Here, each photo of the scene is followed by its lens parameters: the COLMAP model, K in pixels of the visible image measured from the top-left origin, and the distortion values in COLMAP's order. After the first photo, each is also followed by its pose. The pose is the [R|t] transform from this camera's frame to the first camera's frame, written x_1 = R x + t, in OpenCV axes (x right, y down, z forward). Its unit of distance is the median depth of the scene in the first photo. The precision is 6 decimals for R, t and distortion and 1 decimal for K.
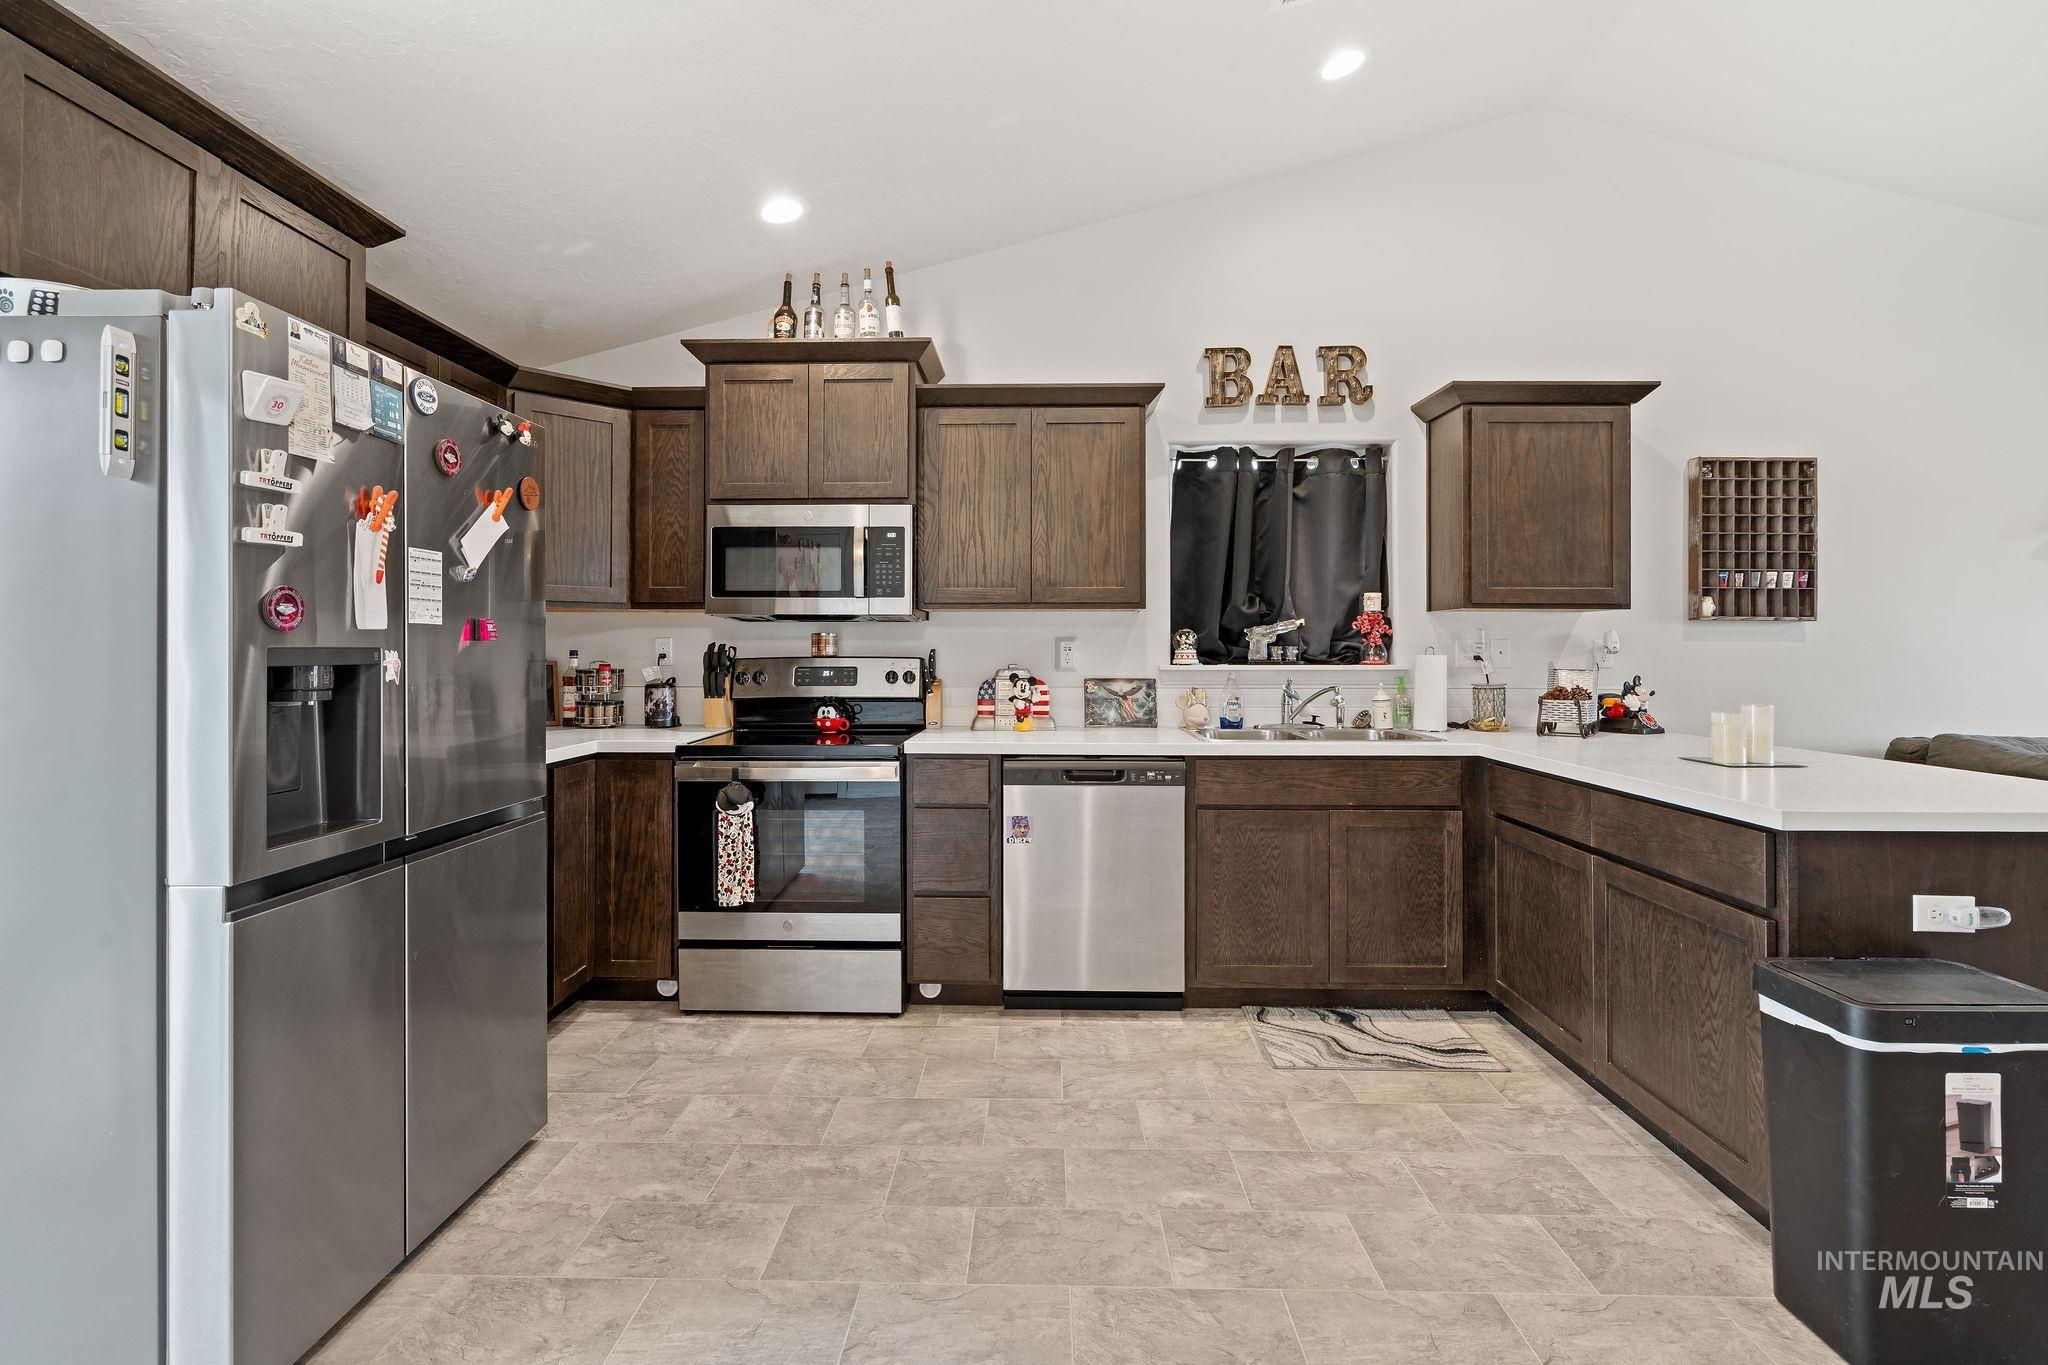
lens RADIAL K [[933.9, 0, 1020.1], [0, 933.9, 646.1], [0, 0, 1]] dist [-0.002125, -0.000203]
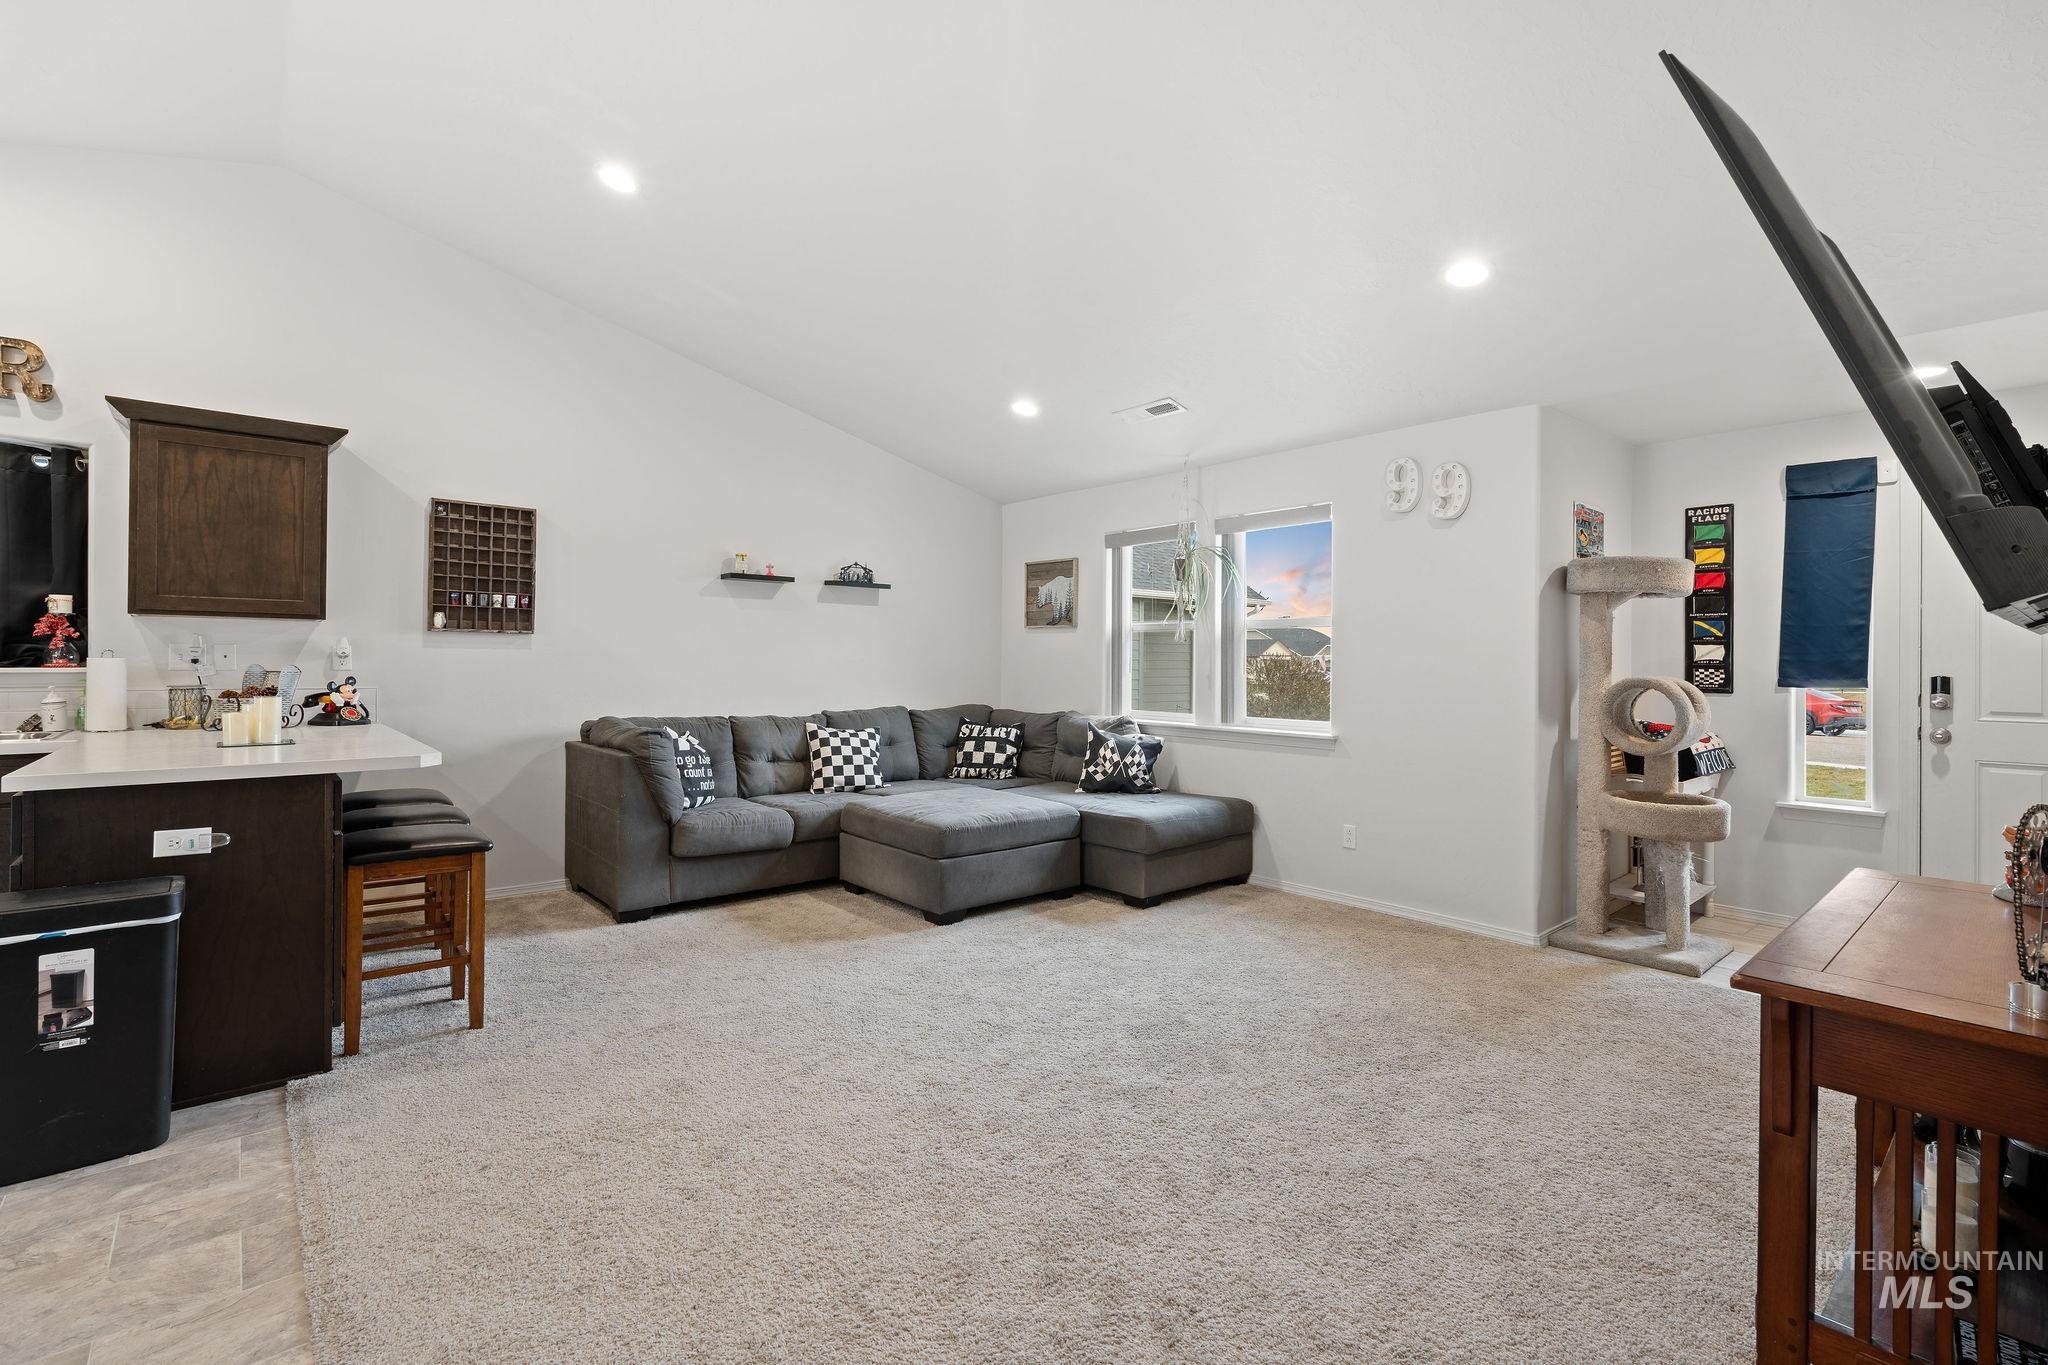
lens RADIAL K [[928.5, 0, 1026.3], [0, 928.5, 655.7], [0, 0, 1]] dist [-0.000194, 0.000400]
pose [[0.741325, 0.009239, 0.671082, 0.526860], [-0.010097, 0.999946, -0.002613, -0.000067], [-0.671070, -0.004839, 0.741378, -0.463489]]
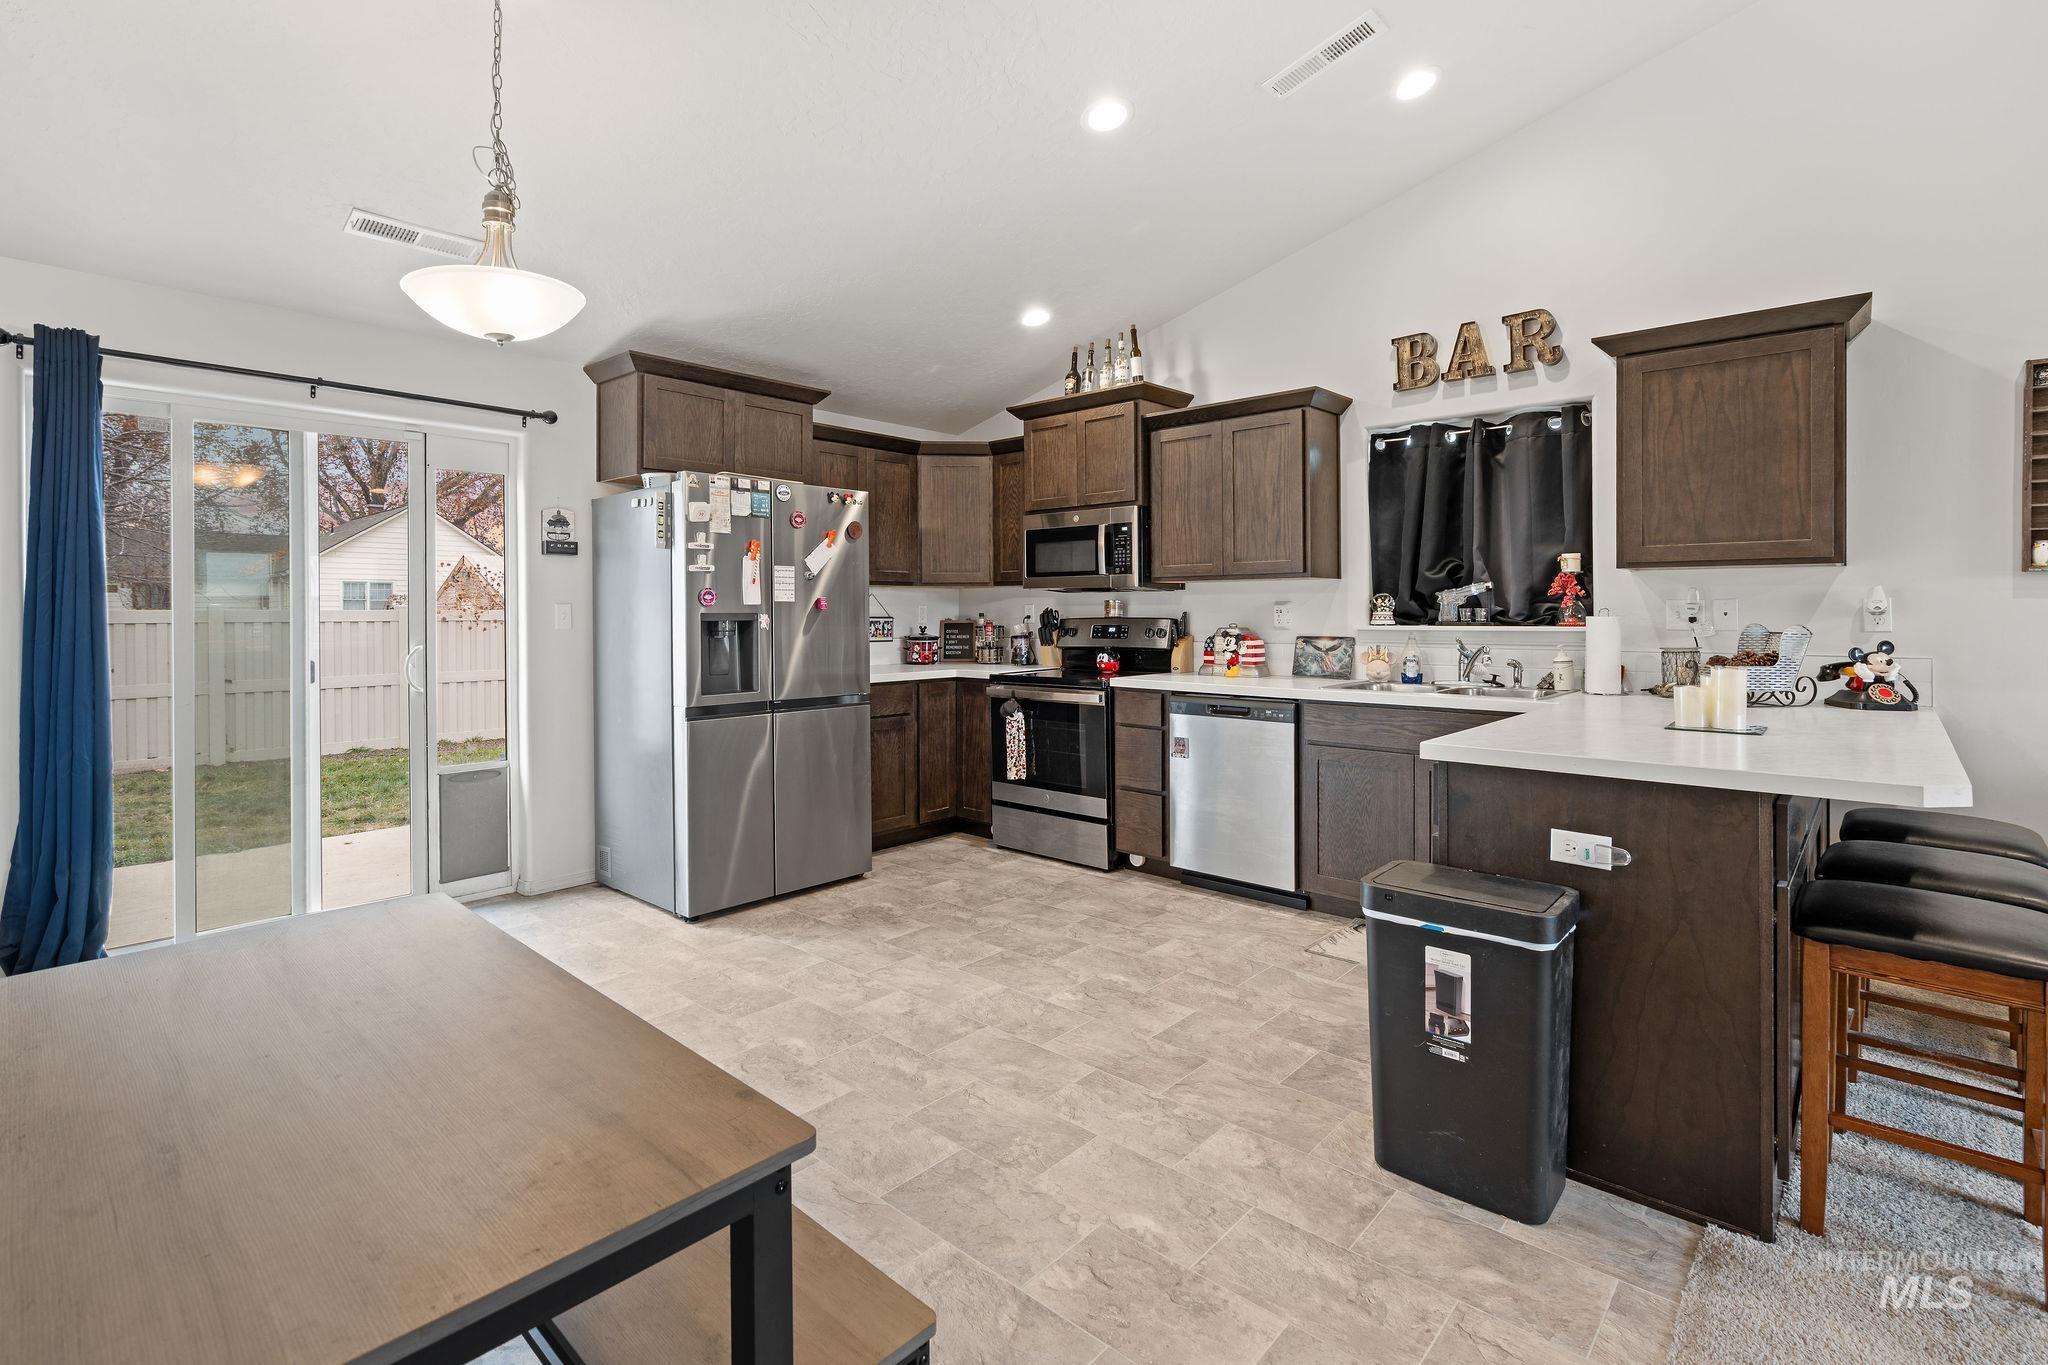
lens RADIAL K [[941.7, 0, 1024.1], [0, 941.7, 619.9], [0, 0, 1]] dist [-0.002188, 0.000004]
pose [[0.761997, 0.002441, -0.647576, 0.643602], [0.006033, 0.999923, 0.010867, -0.001096], [0.647553, -0.012187, 0.761923, -0.149403]]
